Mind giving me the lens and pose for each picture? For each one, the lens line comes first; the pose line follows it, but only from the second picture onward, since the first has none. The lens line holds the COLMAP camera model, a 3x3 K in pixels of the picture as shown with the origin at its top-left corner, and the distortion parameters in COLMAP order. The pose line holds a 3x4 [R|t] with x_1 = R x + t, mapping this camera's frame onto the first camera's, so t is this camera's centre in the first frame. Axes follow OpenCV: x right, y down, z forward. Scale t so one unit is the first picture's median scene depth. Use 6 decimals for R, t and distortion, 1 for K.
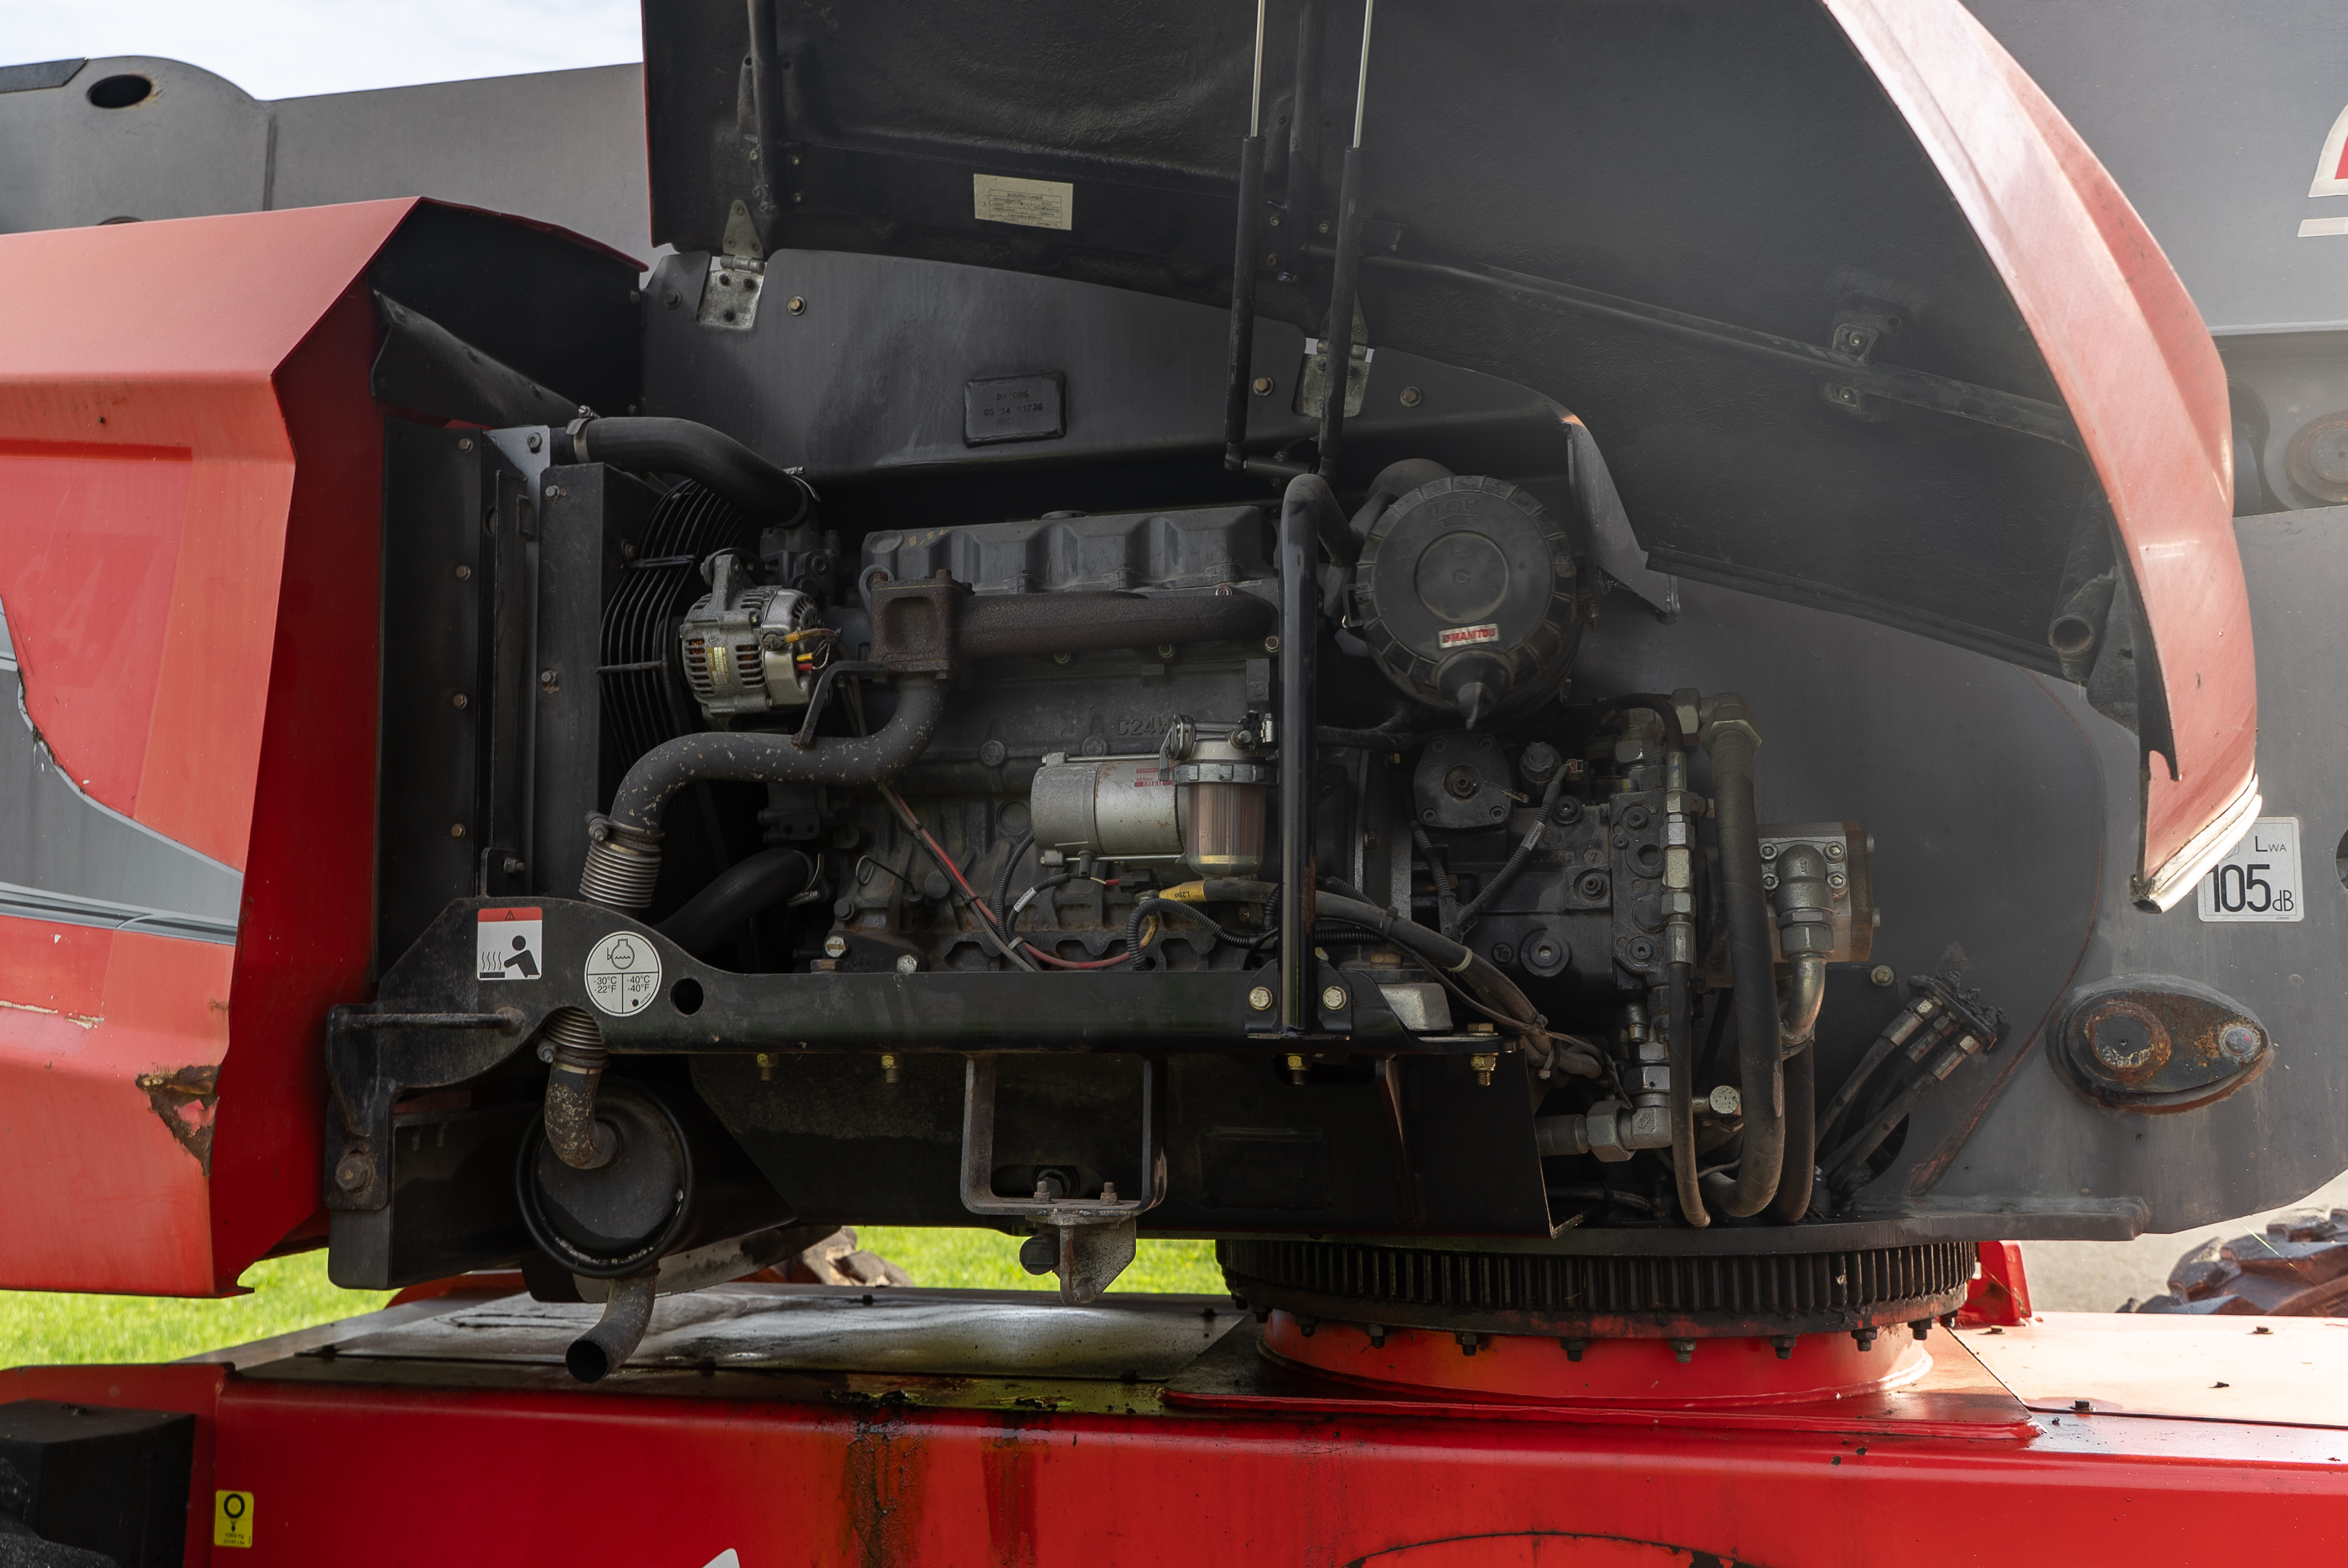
lens RADIAL K [[2171.6, 0, 1174.0], [0, 2171.6, 784.0], [0, 0, 1]] dist [0.005582, 0.000412]
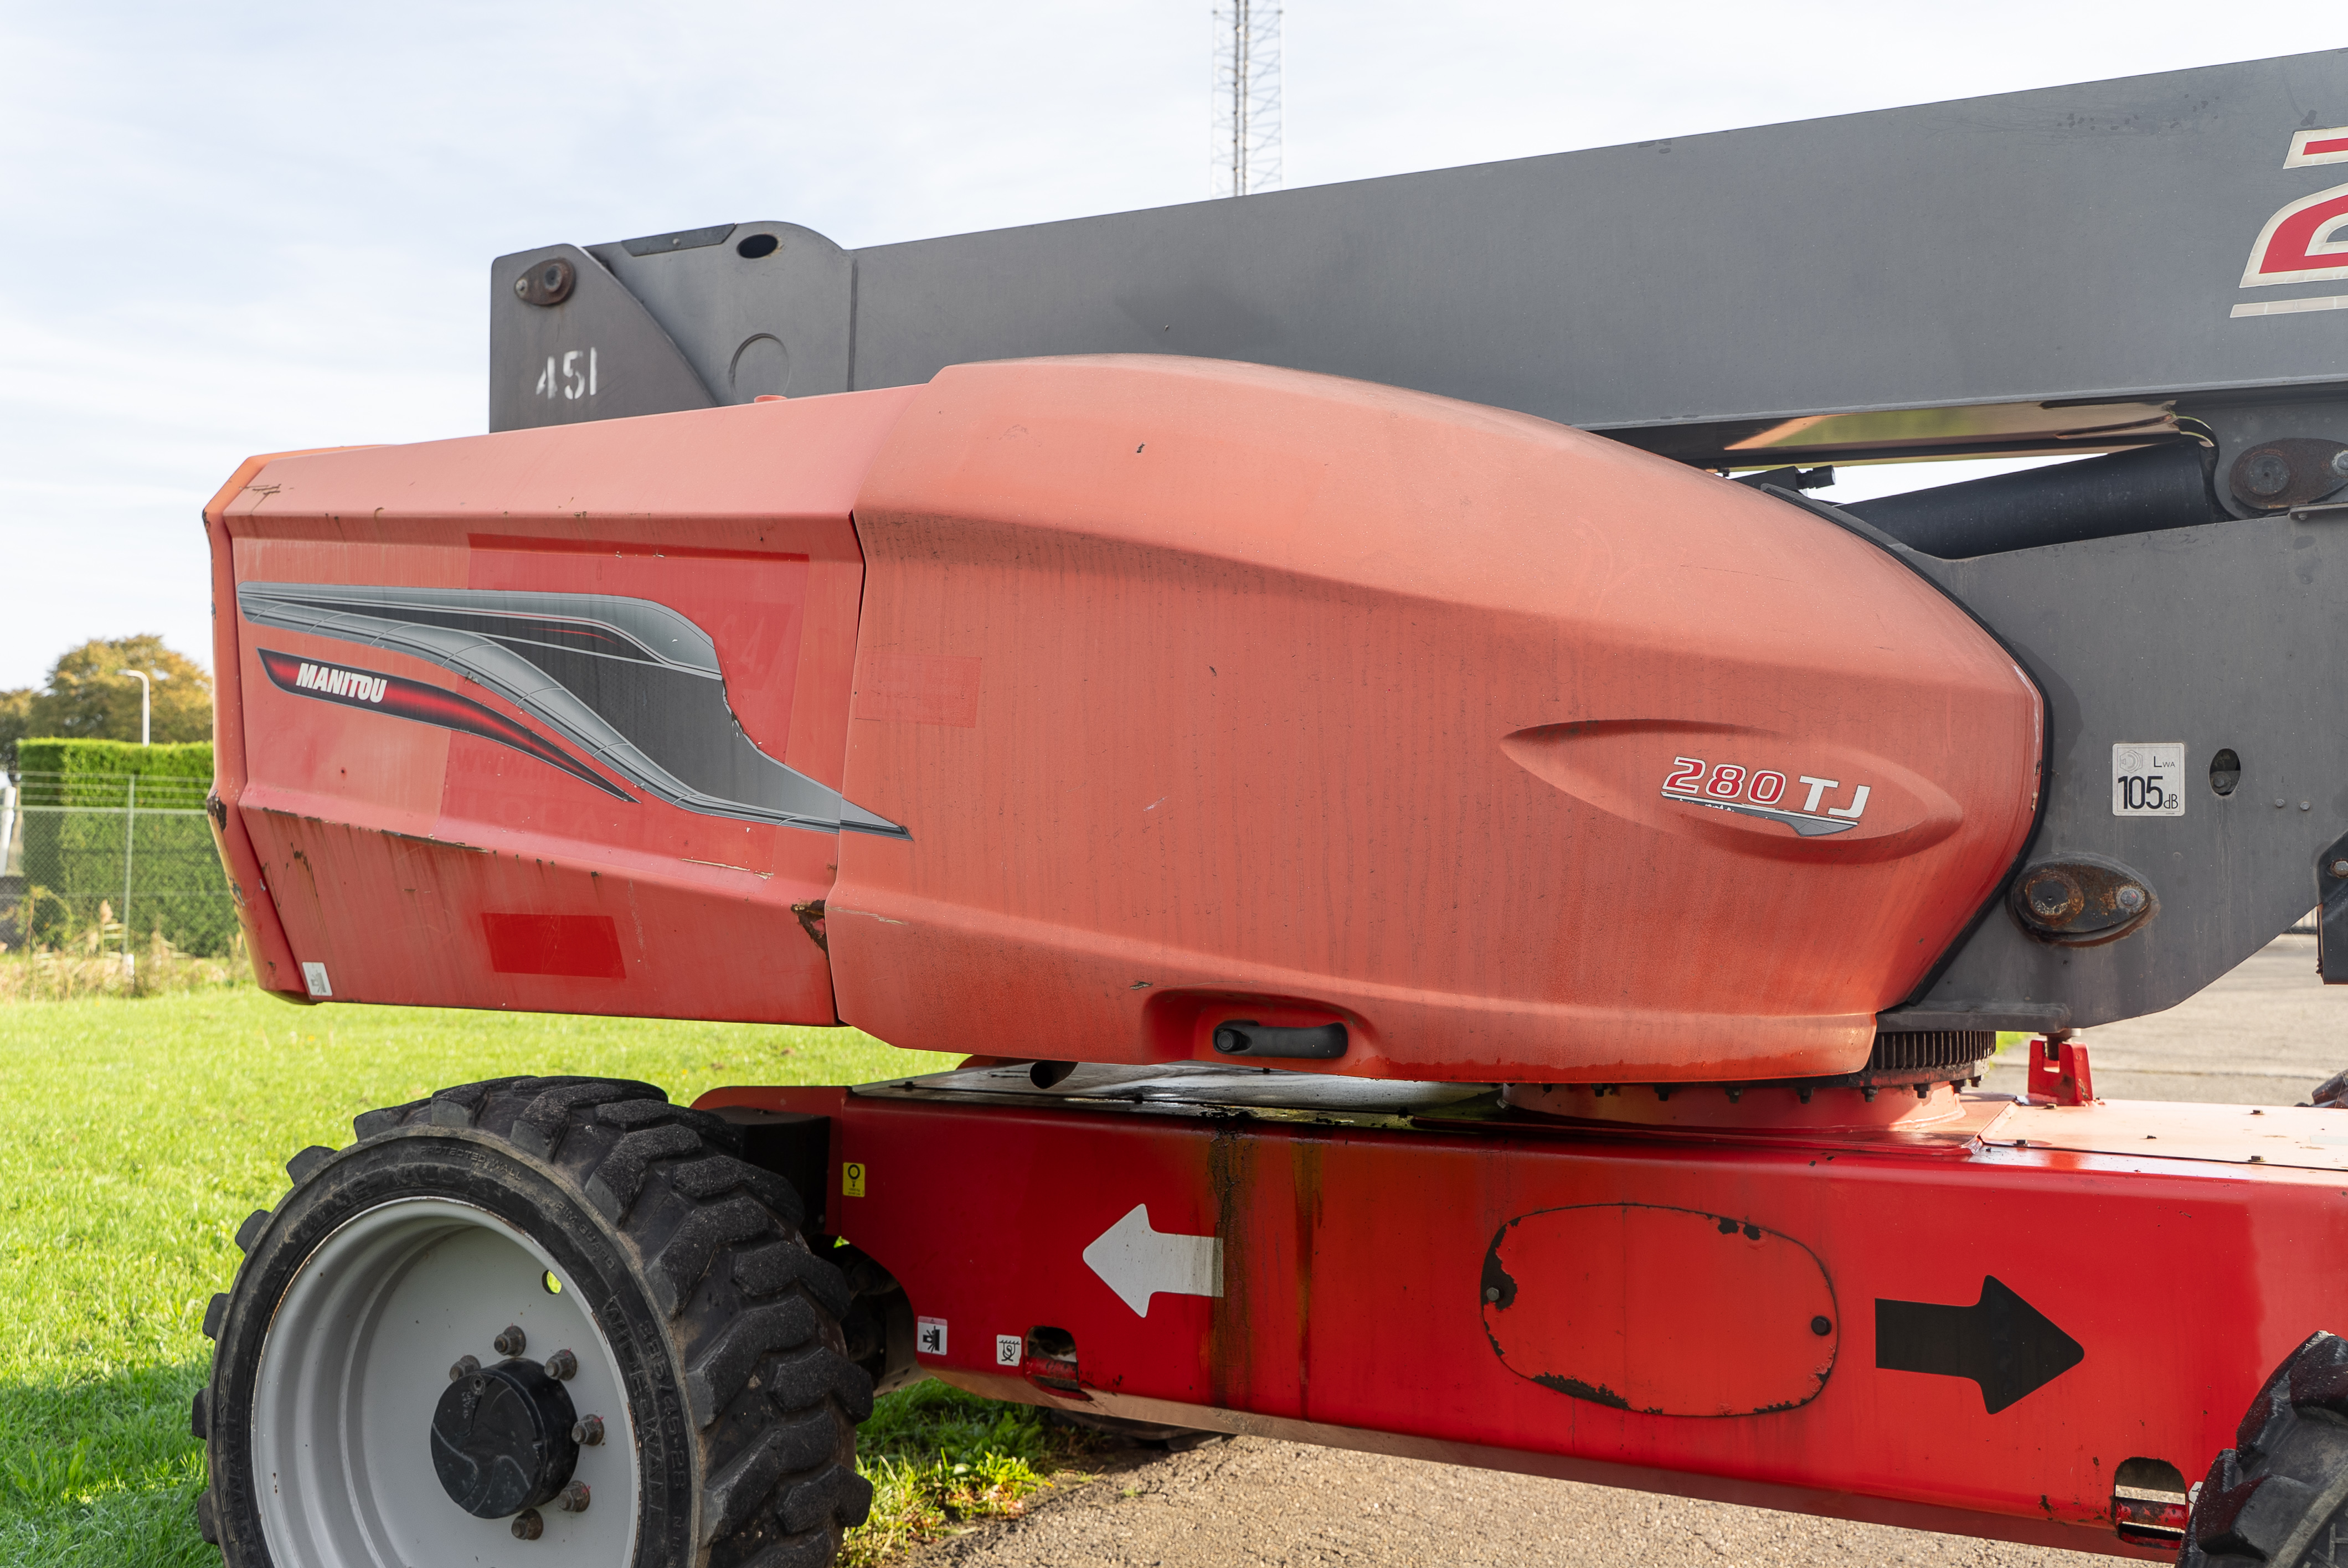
lens RADIAL K [[2035.4, 0, 1264.9], [0, 2035.4, 787.6], [0, 0, 1]] dist [0.000719, 0.002102]
pose [[0.977872, -0.002546, -0.209191, 0.204485], [0.016119, 0.997871, 0.063203, -0.050079], [0.208584, -0.065176, 0.975830, -0.438392]]
